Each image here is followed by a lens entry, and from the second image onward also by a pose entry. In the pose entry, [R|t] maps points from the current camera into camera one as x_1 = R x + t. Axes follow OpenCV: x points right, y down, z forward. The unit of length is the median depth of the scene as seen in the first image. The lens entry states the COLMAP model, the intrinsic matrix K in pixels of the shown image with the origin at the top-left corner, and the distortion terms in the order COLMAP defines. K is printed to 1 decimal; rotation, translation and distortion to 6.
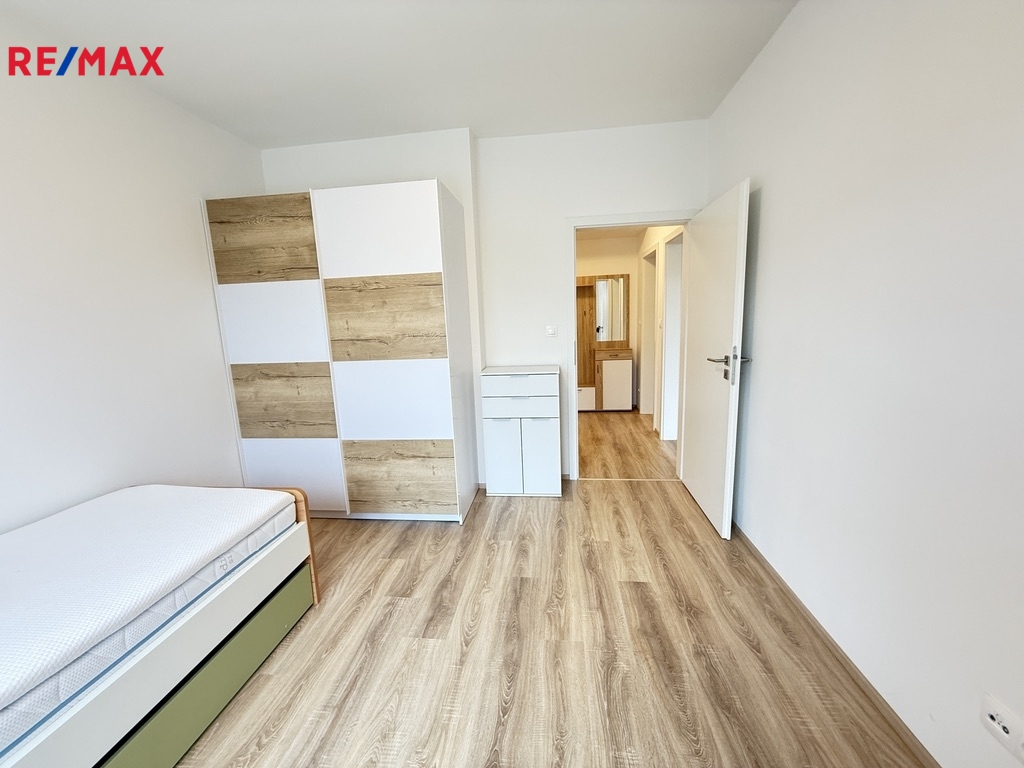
lens RADIAL K [[408.7, 0, 507.9], [0, 408.7, 384.2], [0, 0, 1]] dist [-0.003574, -0.000525]
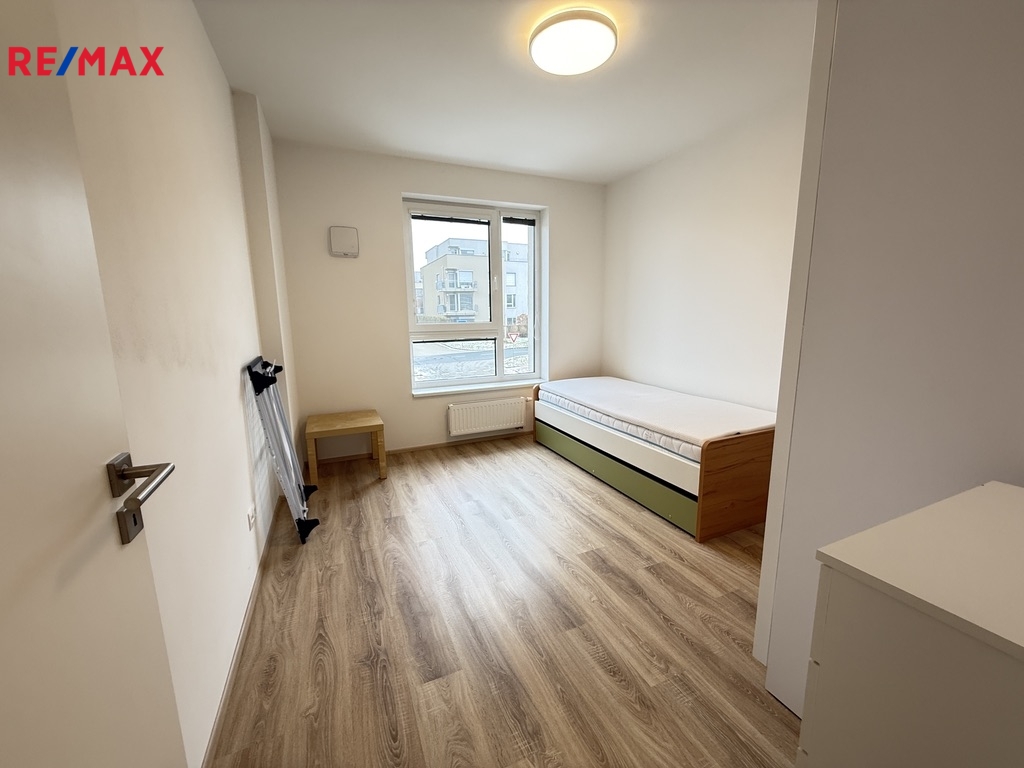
lens RADIAL K [[408.7, 0, 511.5], [0, 408.7, 381.4], [0, 0, 1]] dist [-0.003574, -0.000525]
pose [[-0.856689, 0.137152, -0.497267, 0.501794], [-0.036078, 0.945713, 0.322993, -0.250455], [0.514571, 0.294645, -0.805234, 1.527174]]
